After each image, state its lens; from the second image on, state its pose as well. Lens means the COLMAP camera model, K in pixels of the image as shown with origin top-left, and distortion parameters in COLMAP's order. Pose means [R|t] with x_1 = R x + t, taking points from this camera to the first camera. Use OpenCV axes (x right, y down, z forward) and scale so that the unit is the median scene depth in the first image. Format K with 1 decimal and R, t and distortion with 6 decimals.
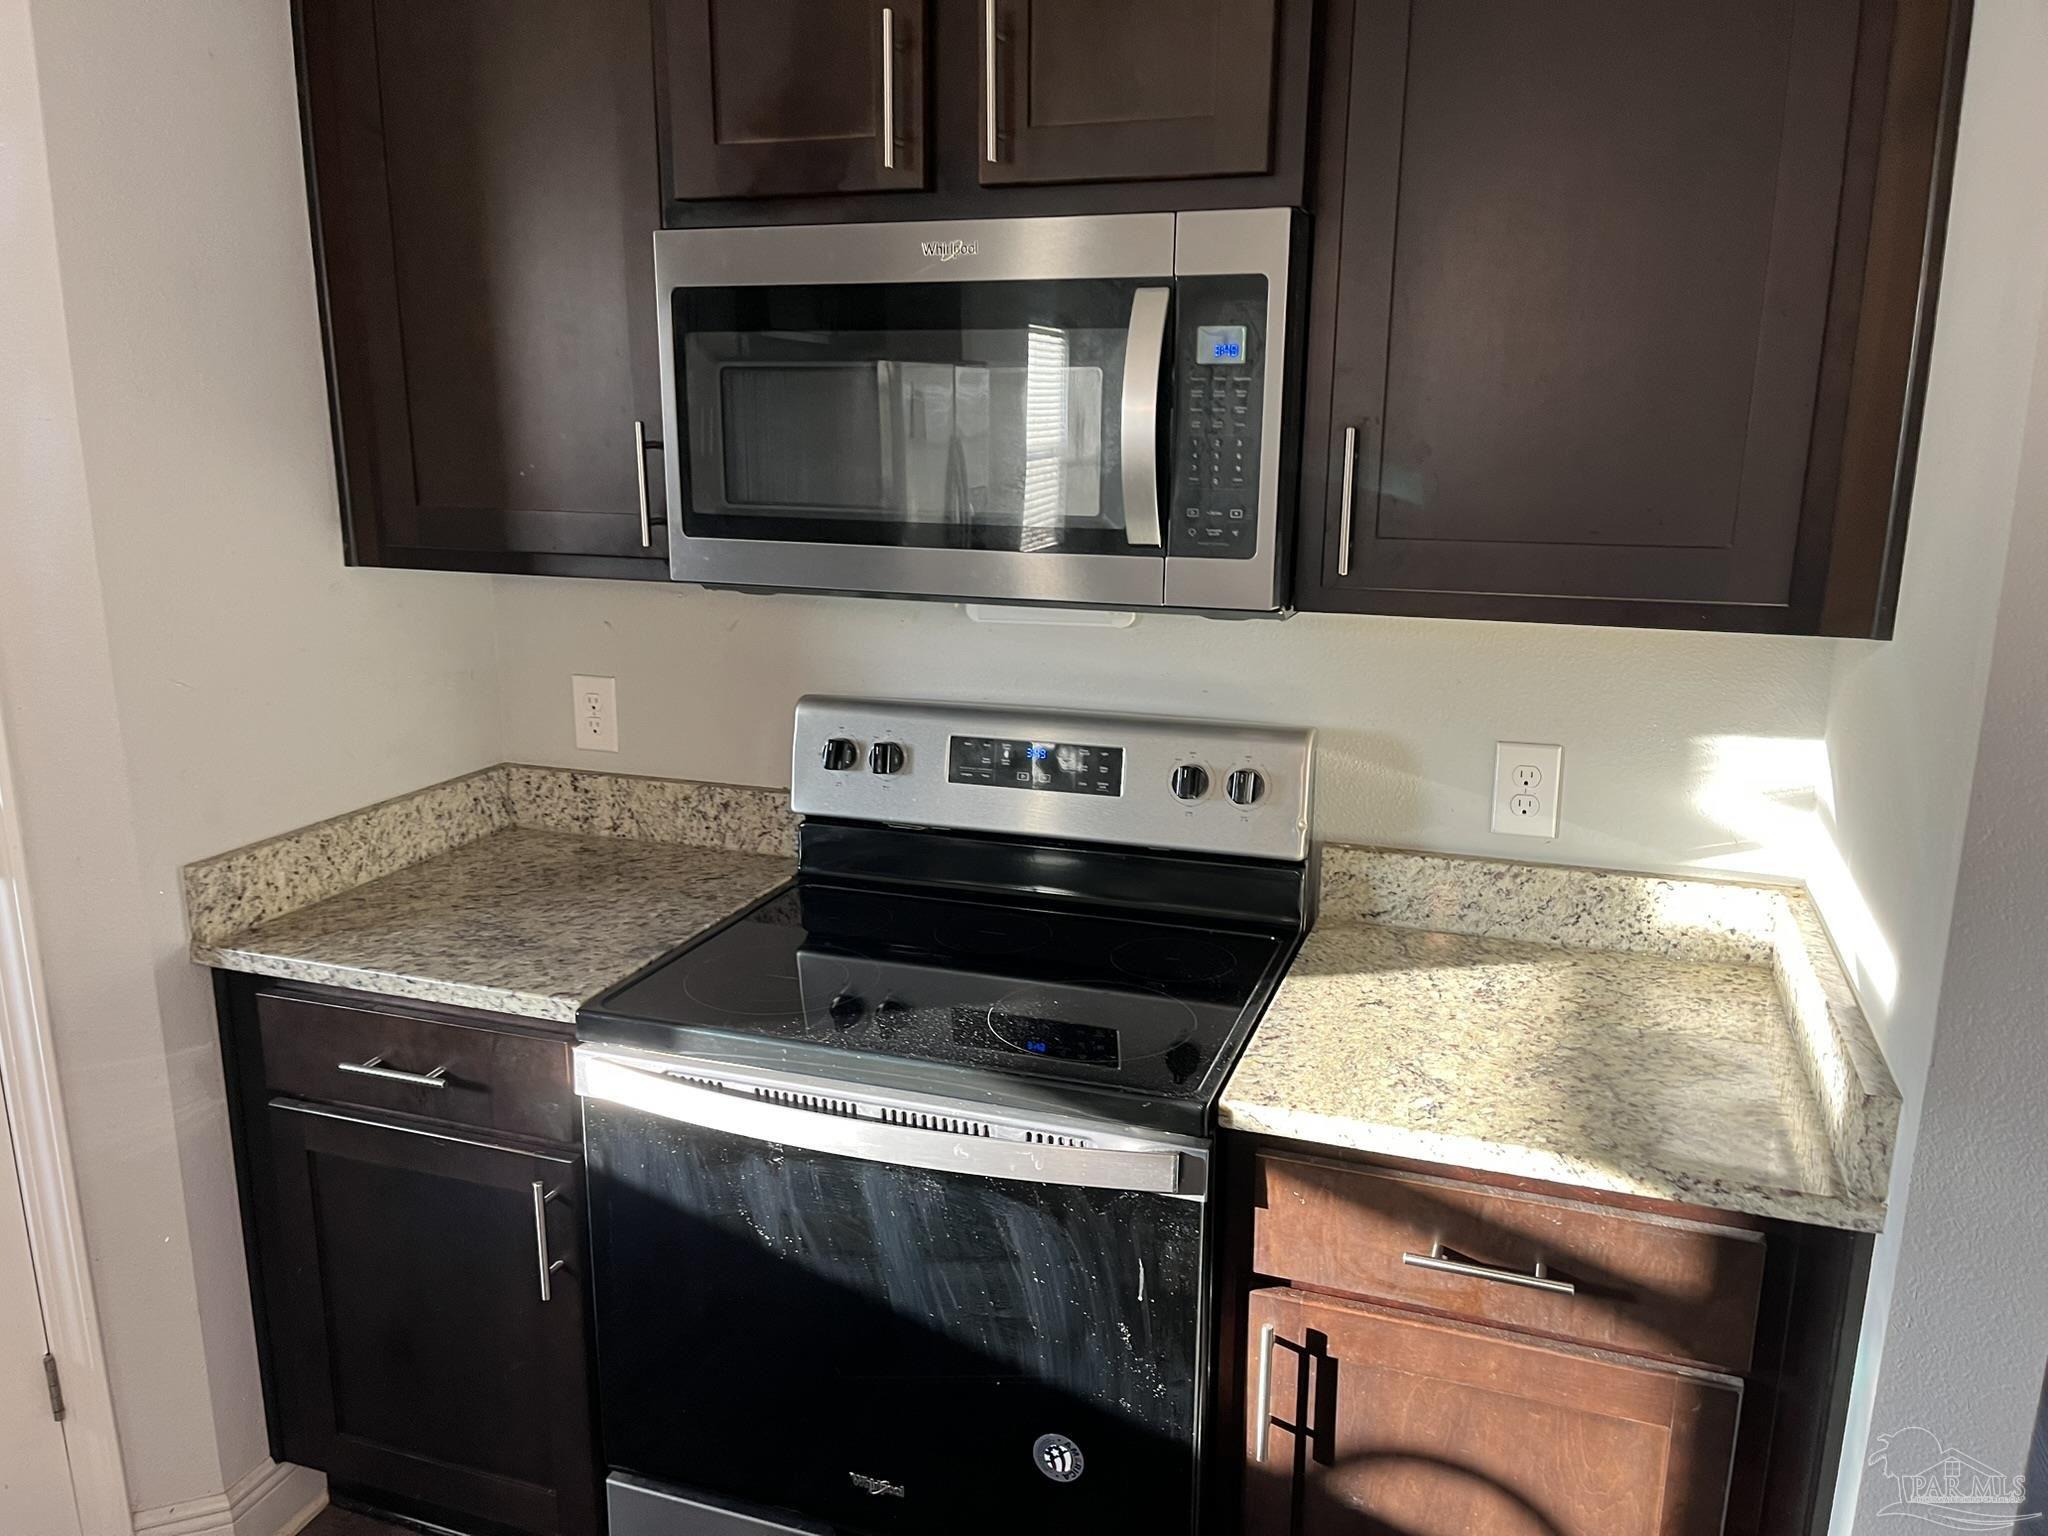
lens RADIAL K [[1545.1, 0, 1024.0], [0, 1545.1, 768.0], [0, 0, 1]] dist [0.031012, -0.111225]
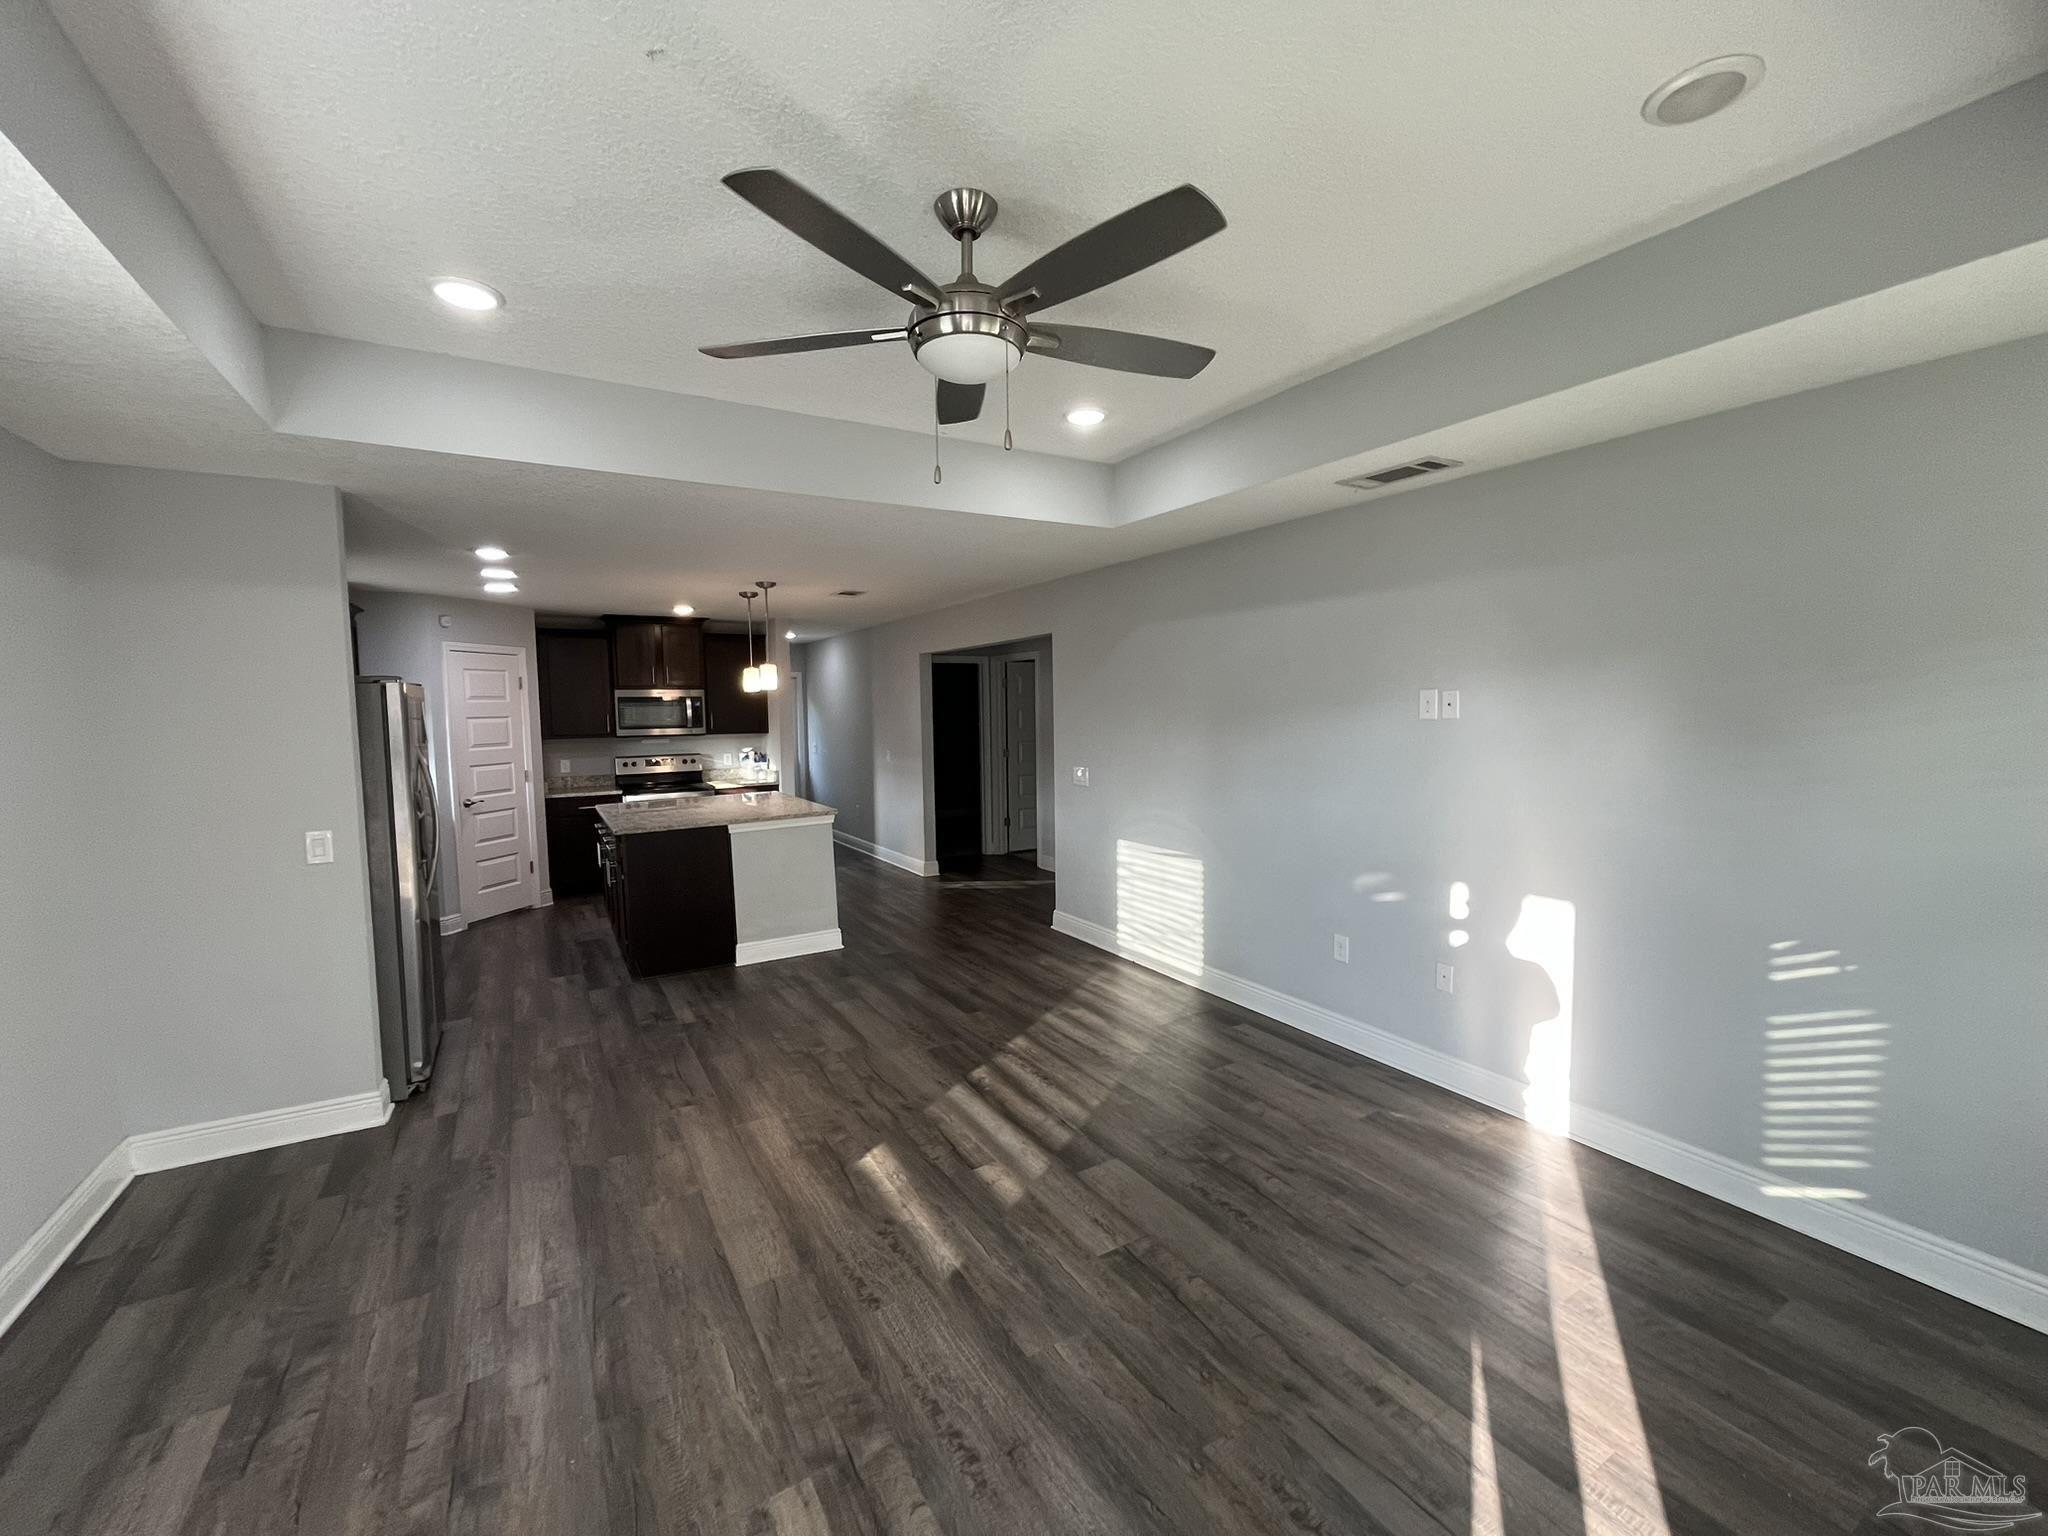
lens RADIAL K [[835.8, 0, 1020.8], [0, 835.8, 765.7], [0, 0, 1]] dist [-0.000389, -0.000435]
pose [[0.639724, -0.067634, 0.765623, -1.936911], [0.194368, 0.977979, -0.076012, 0.648268], [-0.743622, 0.197439, 0.638783, -2.737934]]
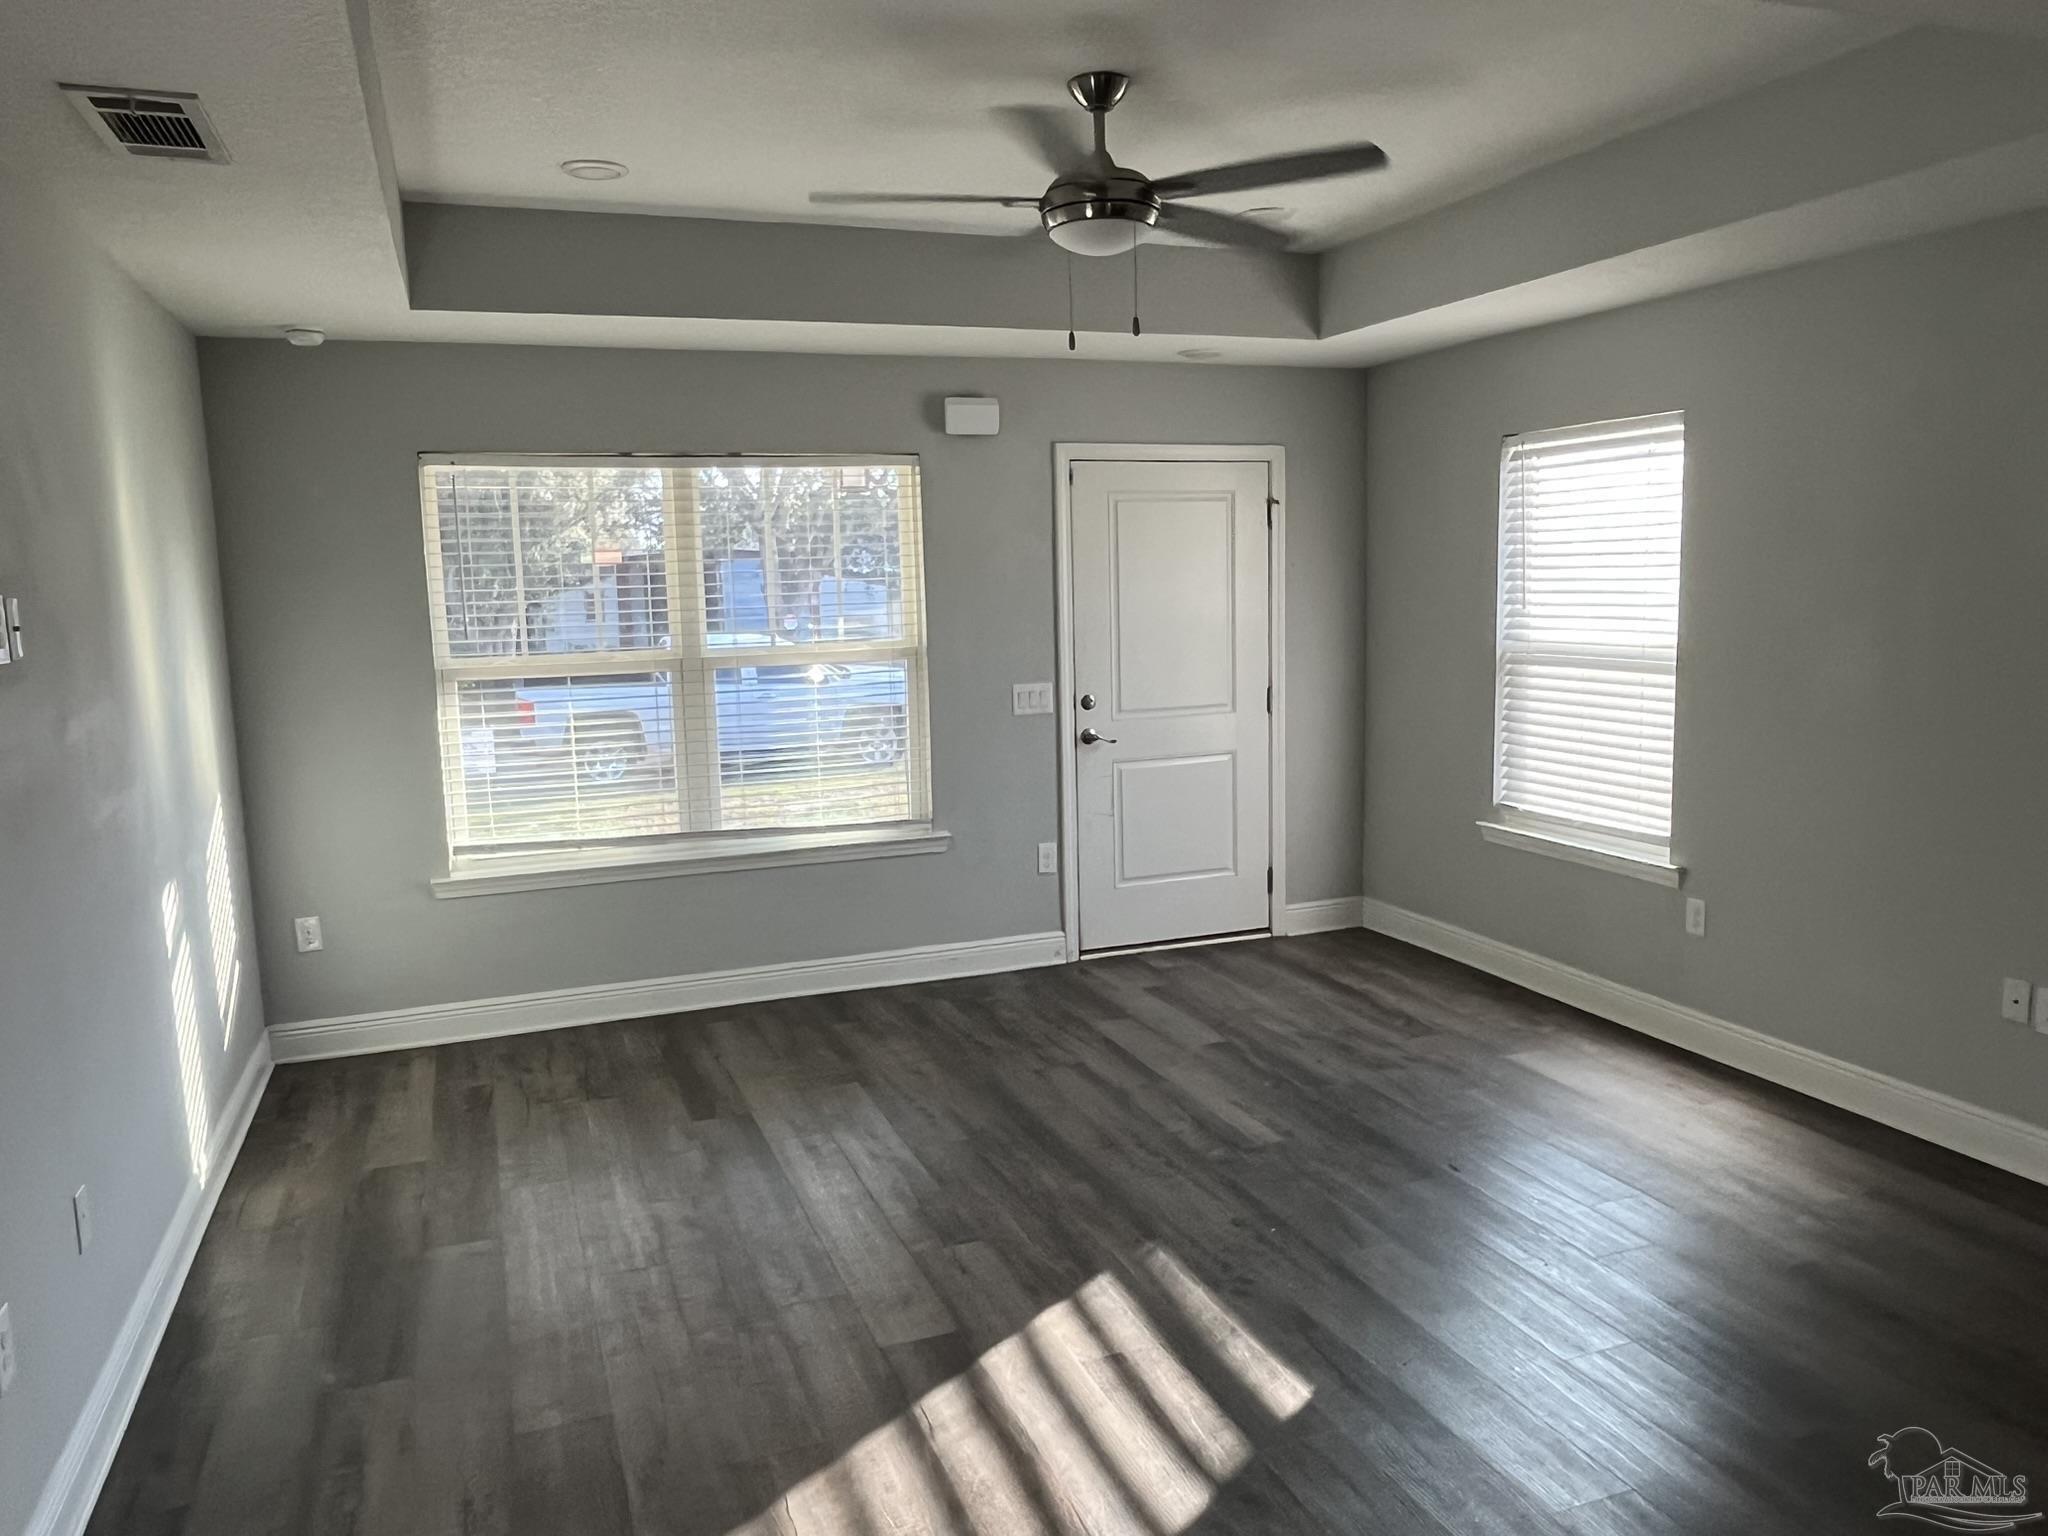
lens RADIAL K [[1450.2, 0, 1016.1], [0, 1450.2, 763.1], [0, 0, 1]] dist [-0.000852, 0.000020]
pose [[-0.765982, 0.104253, -0.634352, 0.056065], [-0.124210, 0.944168, 0.305153, 0.169342], [0.630748, 0.312535, -0.710267, -0.793746]]
